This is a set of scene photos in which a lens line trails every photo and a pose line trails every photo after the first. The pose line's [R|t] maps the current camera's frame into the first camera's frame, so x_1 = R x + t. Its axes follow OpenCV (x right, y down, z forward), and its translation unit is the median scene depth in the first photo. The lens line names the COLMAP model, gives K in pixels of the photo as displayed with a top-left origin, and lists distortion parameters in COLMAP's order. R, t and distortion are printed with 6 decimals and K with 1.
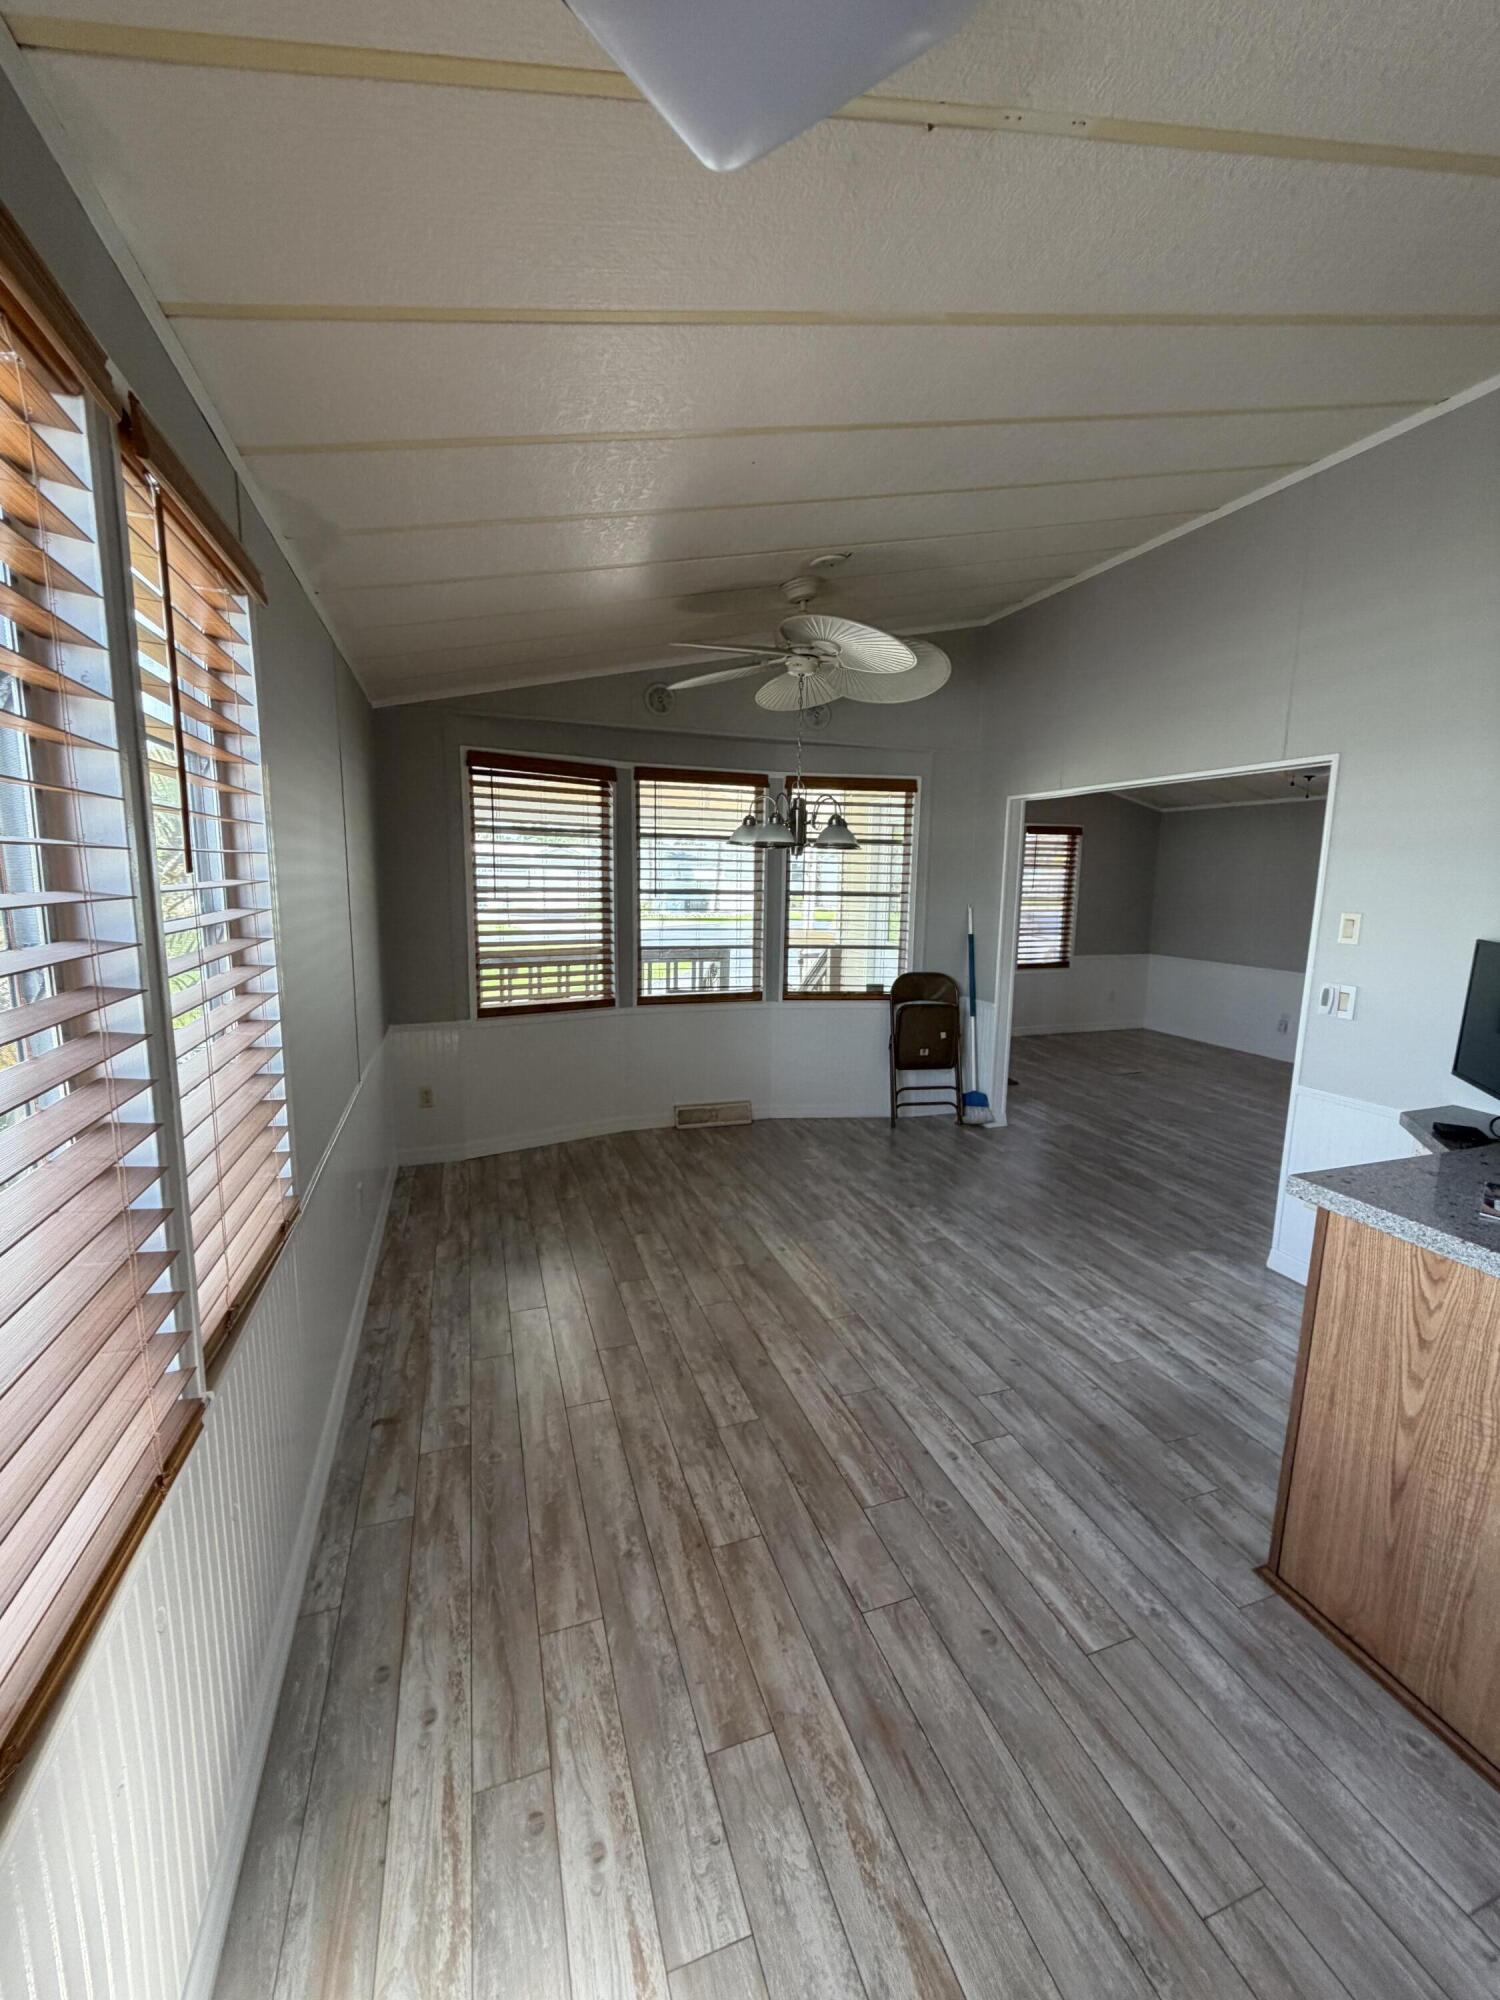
lens RADIAL K [[791.3, 0, 751.1], [0, 791.3, 992.5], [0, 0, 1]] dist [0.000269, 0.000081]
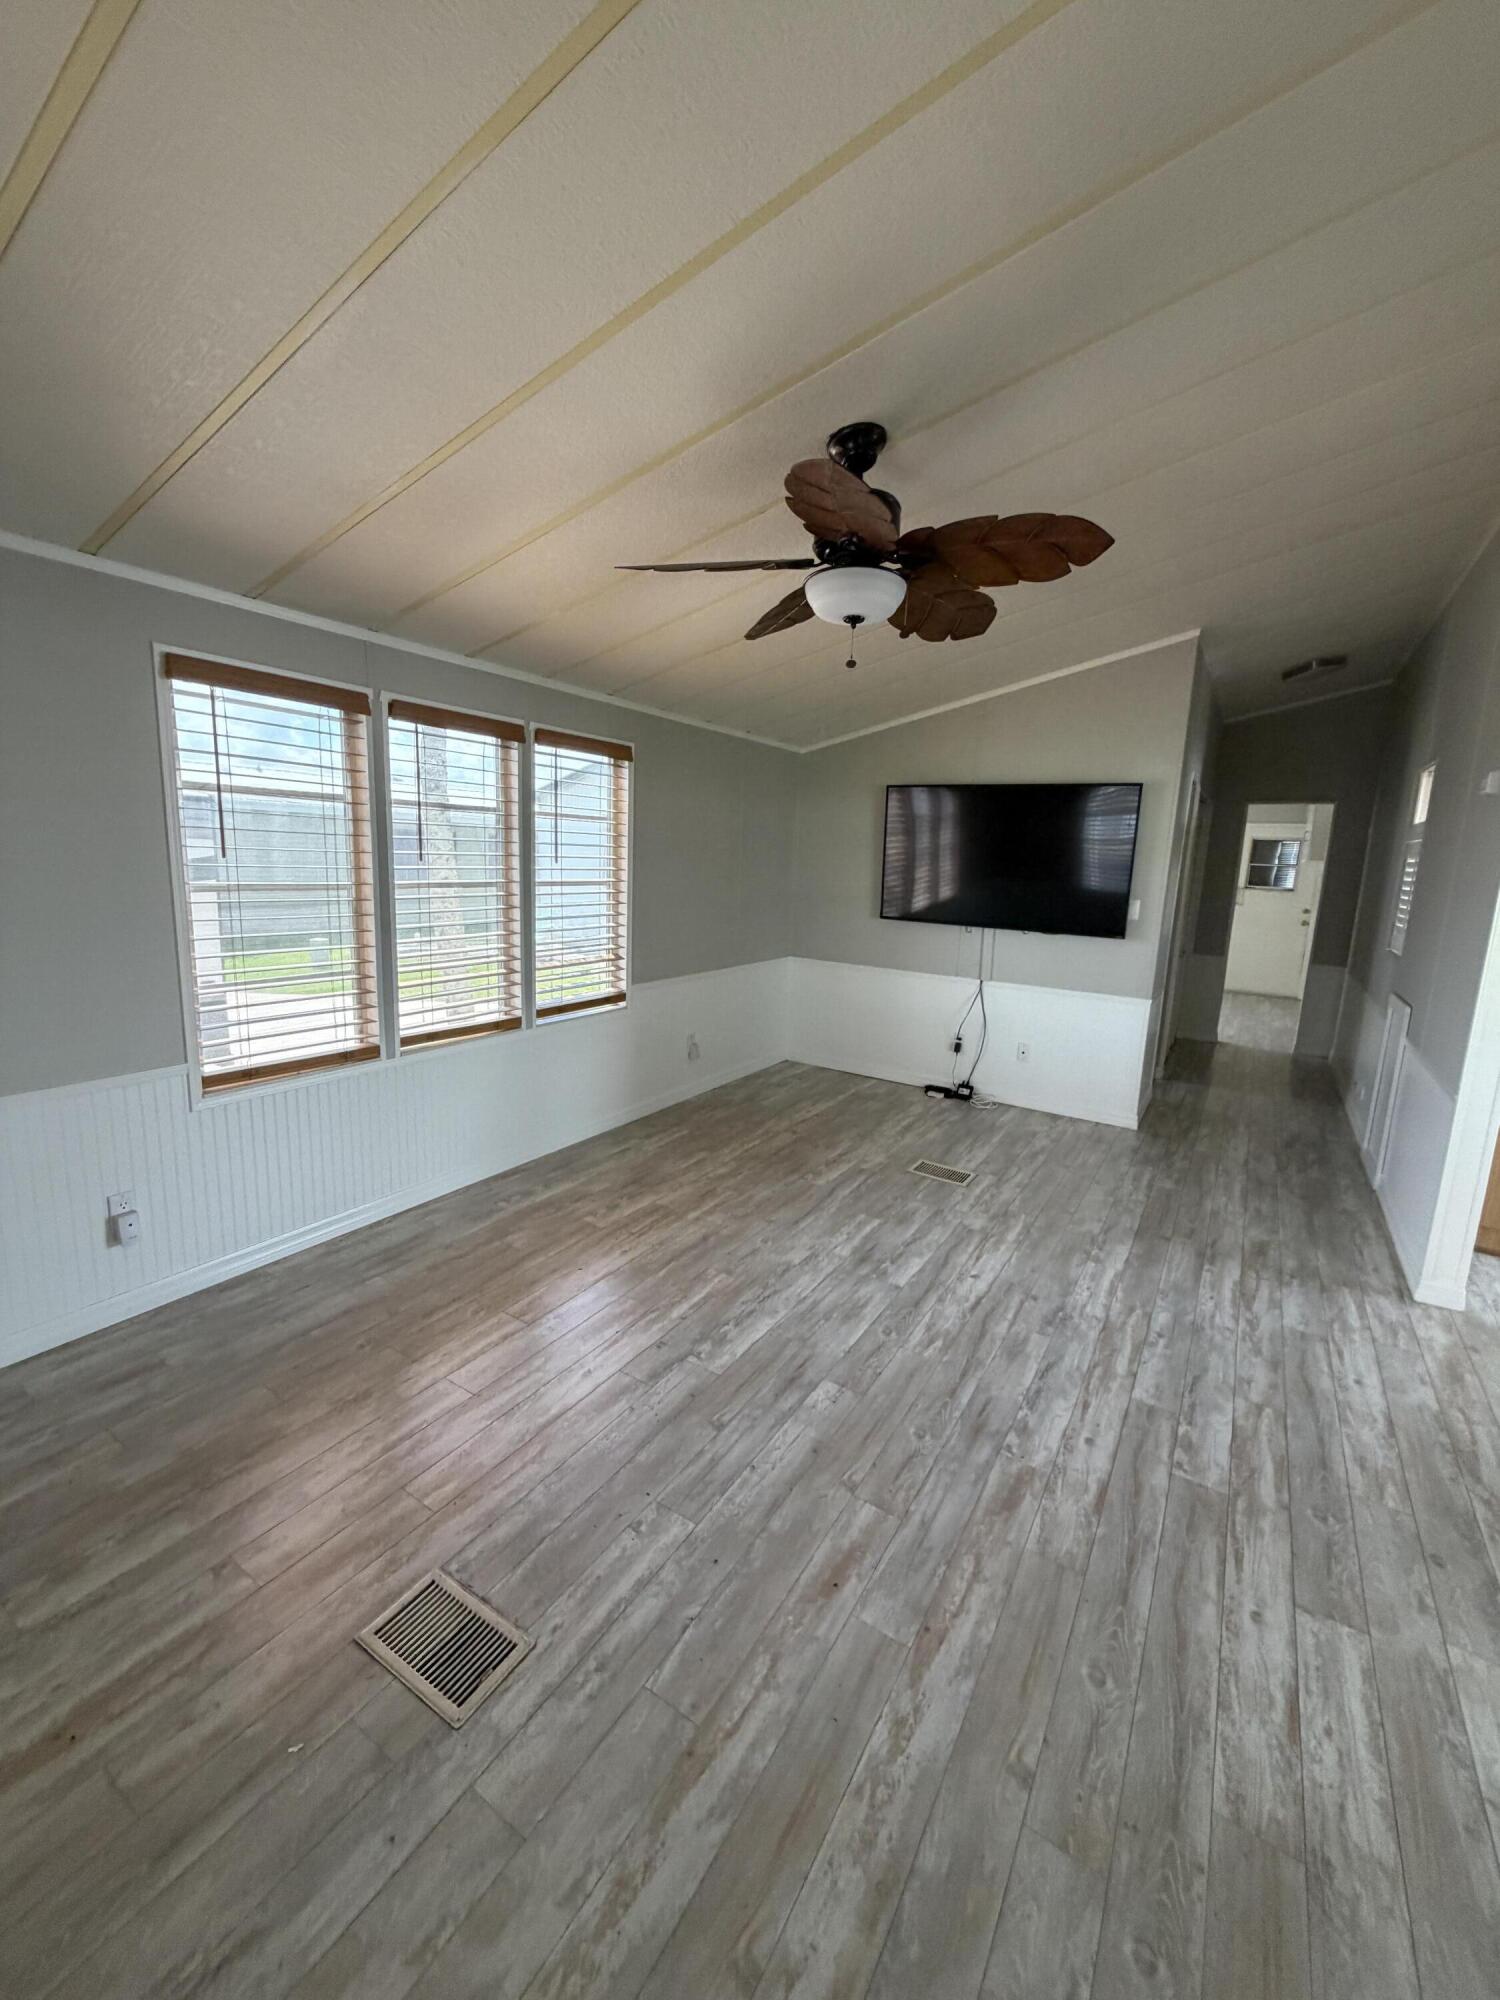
lens RADIAL K [[791.3, 0, 751.1], [0, 791.3, 992.5], [0, 0, 1]] dist [0.000269, 0.000081]
pose [[-0.617602, -0.178055, 0.766071, 0.505560], [0.067426, 0.958463, 0.277131, -0.284060], [-0.783595, 0.222809, -0.579943, 1.973962]]
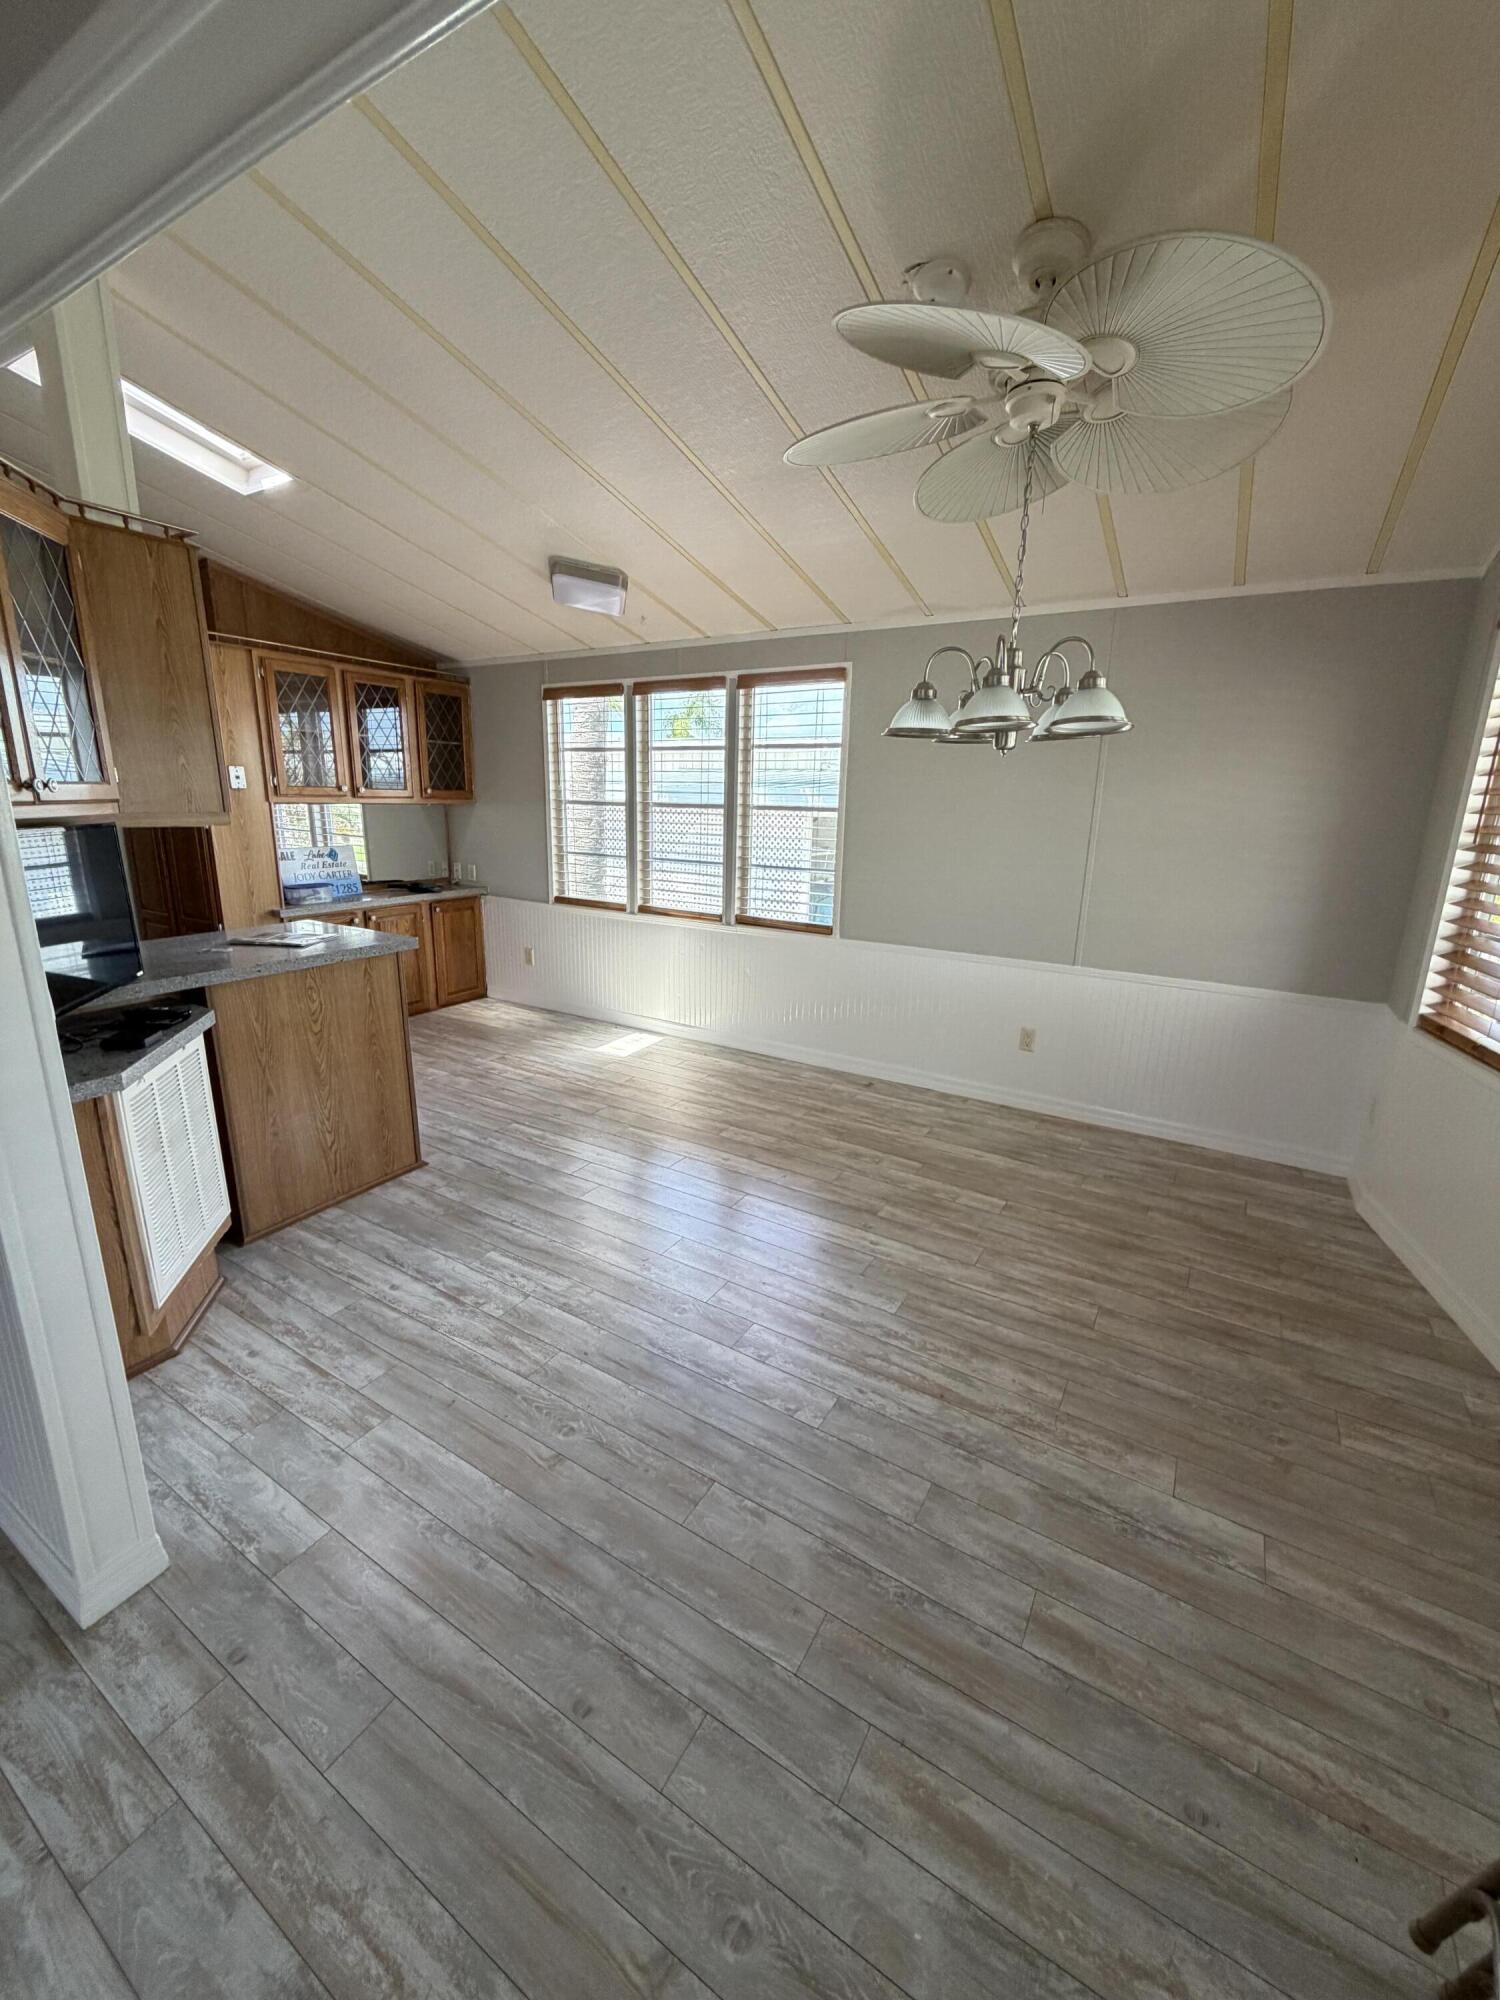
lens RADIAL K [[791.3, 0, 751.1], [0, 791.3, 992.5], [0, 0, 1]] dist [0.000269, 0.000081]
pose [[-0.770365, 0.117698, -0.626646, 0.611802], [-0.131491, 0.932362, 0.336766, -0.178732], [0.623898, 0.341831, -0.702782, 1.377164]]
